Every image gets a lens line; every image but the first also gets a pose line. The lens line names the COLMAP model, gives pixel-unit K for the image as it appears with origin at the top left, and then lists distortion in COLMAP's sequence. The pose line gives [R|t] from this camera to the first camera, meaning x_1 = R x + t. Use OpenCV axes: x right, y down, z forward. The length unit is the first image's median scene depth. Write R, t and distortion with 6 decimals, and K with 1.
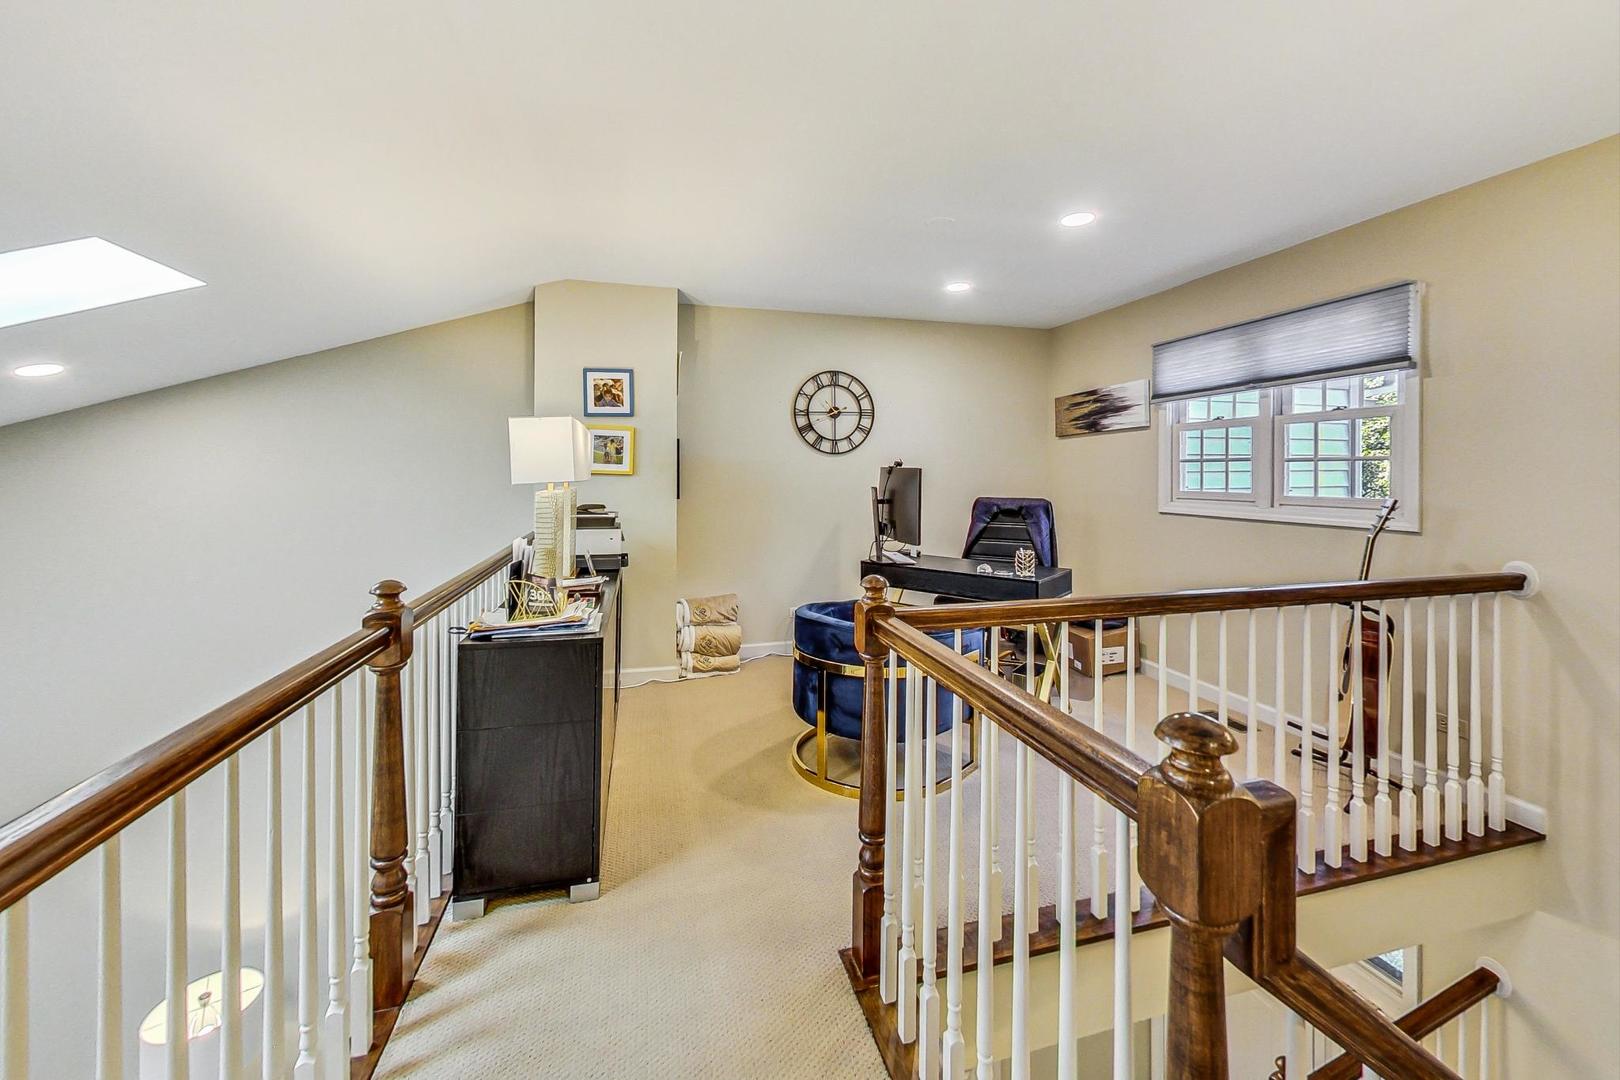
lens RADIAL K [[629.1, 0, 813.9], [0, 629.1, 475.7], [0, 0, 1]] dist [0.001446, -0.000080]
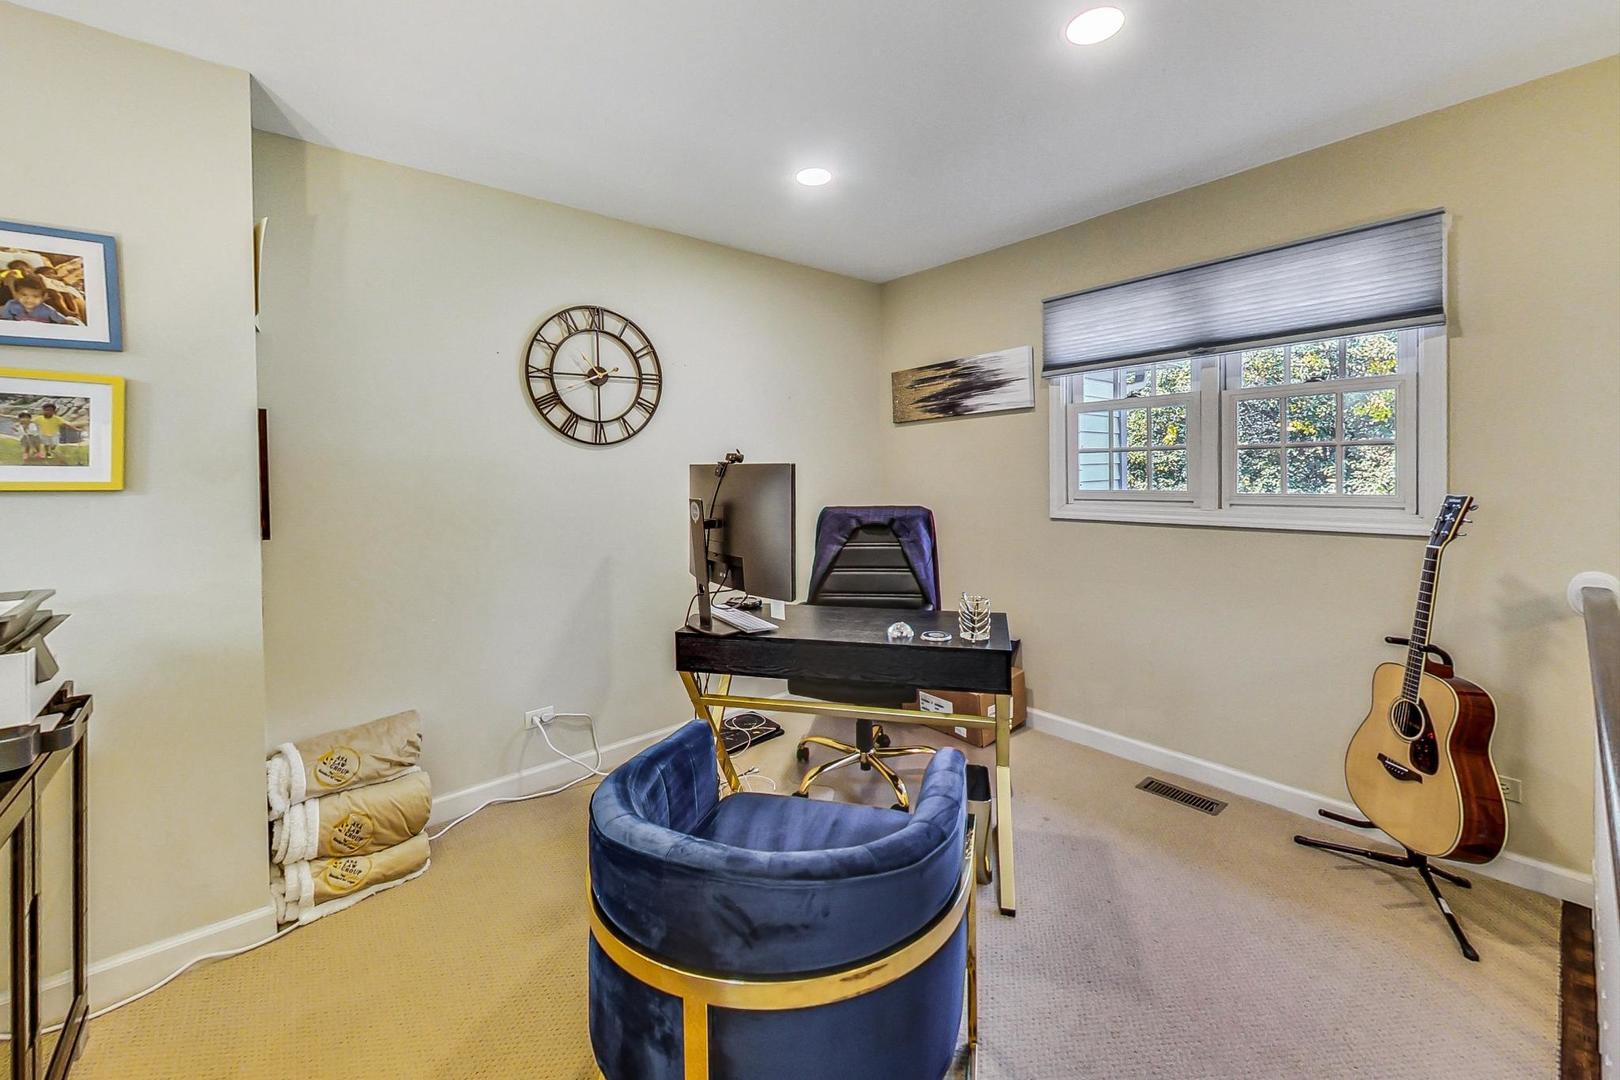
lens RADIAL K [[629.1, 0, 800.4], [0, 629.1, 477.0], [0, 0, 1]] dist [0.001446, -0.000080]
pose [[0.906386, -0.021632, 0.421897, -0.054297], [0.020516, 0.999764, 0.007187, -0.004181], [-0.421953, 0.002142, 0.906615, 0.415166]]
